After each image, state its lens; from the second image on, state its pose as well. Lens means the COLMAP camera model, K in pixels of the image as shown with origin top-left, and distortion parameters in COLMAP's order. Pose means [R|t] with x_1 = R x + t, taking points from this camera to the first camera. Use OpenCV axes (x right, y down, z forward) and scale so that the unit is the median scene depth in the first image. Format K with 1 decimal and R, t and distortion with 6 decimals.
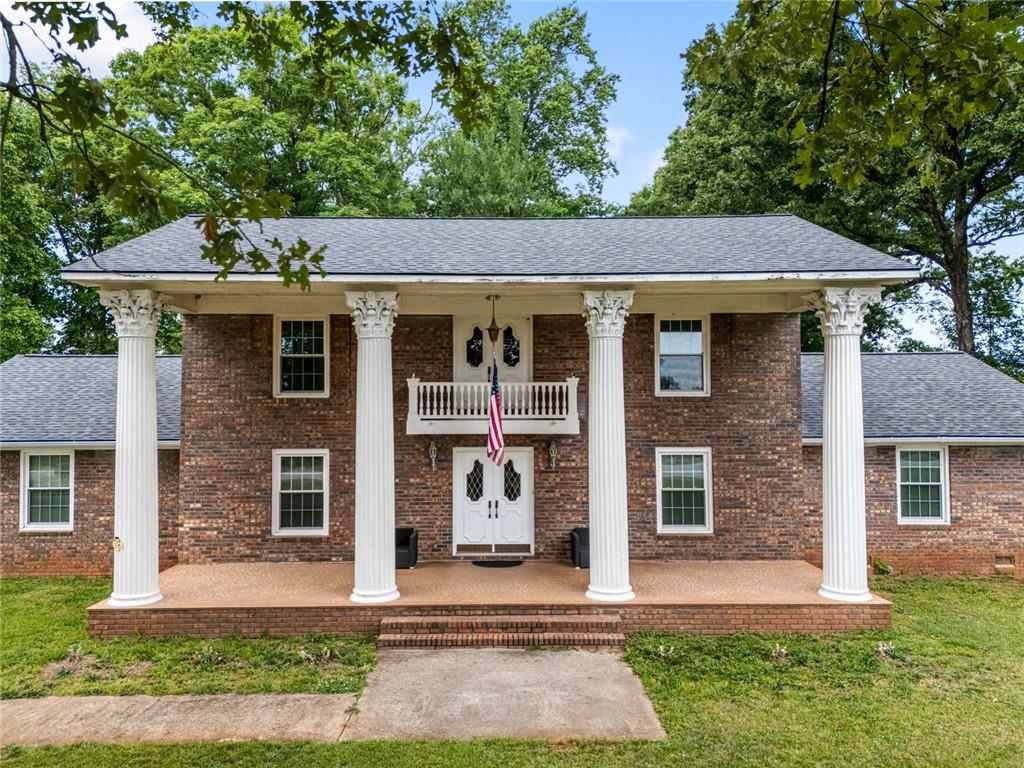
lens RADIAL K [[768.4, 0, 507.0], [0, 768.4, 383.6], [0, 0, 1]] dist [0.037040, -0.040993]
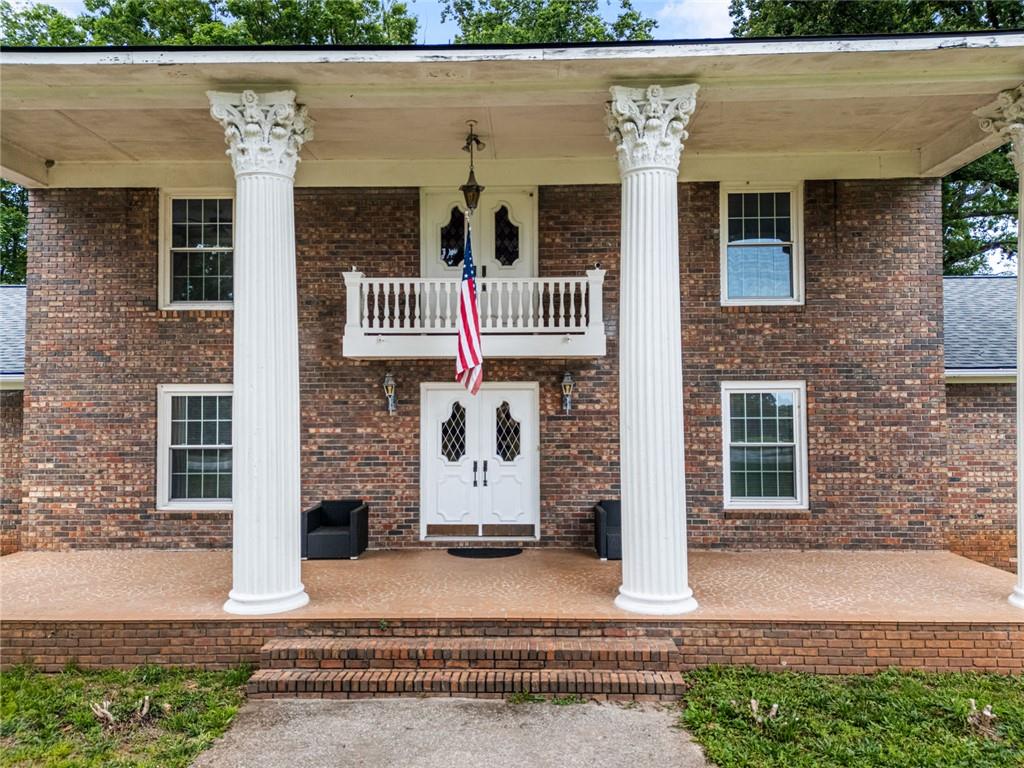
lens RADIAL K [[768.4, 0, 514.1], [0, 768.4, 388.8], [0, 0, 1]] dist [0.037040, -0.040993]
pose [[0.999409, -0.001860, -0.034333, 0.036518], [0.002270, 0.999927, 0.011906, 0.081881], [0.034308, -0.011977, 0.999340, 0.326403]]
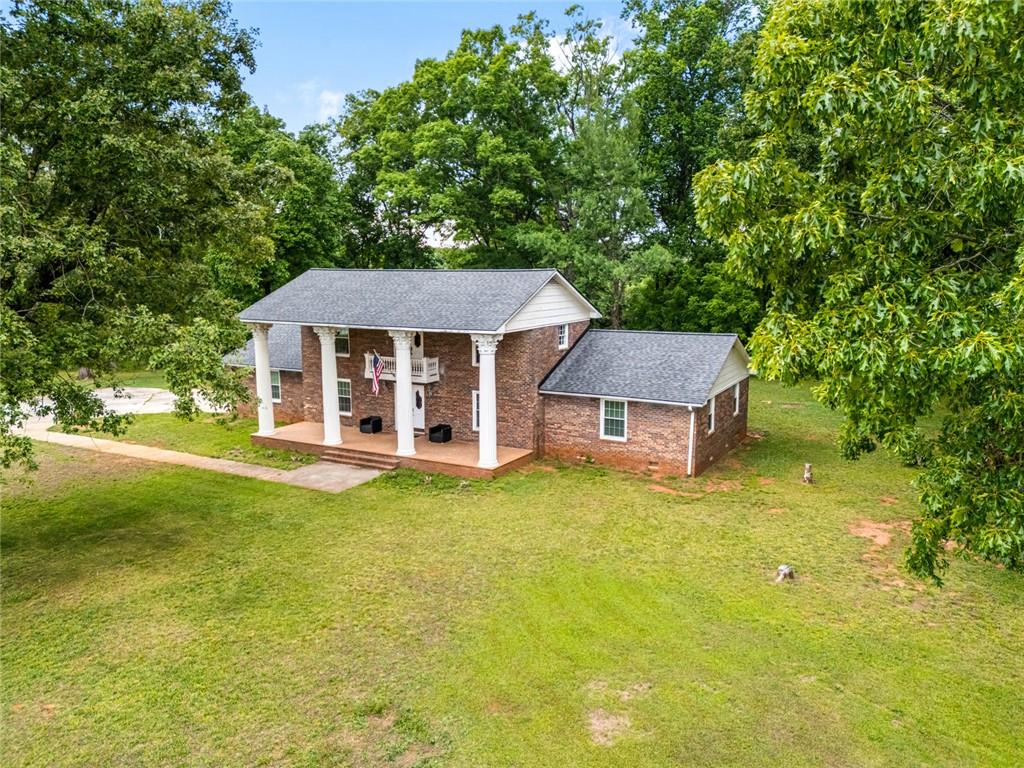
lens RADIAL K [[768.4, 0, 511.7], [0, 768.4, 384.4], [0, 0, 1]] dist [0.037040, -0.040993]
pose [[0.873553, 0.076602, -0.480663, 1.304926], [0.012404, 0.983714, 0.179315, -0.309520], [0.486571, -0.162603, 0.858376, -0.744884]]
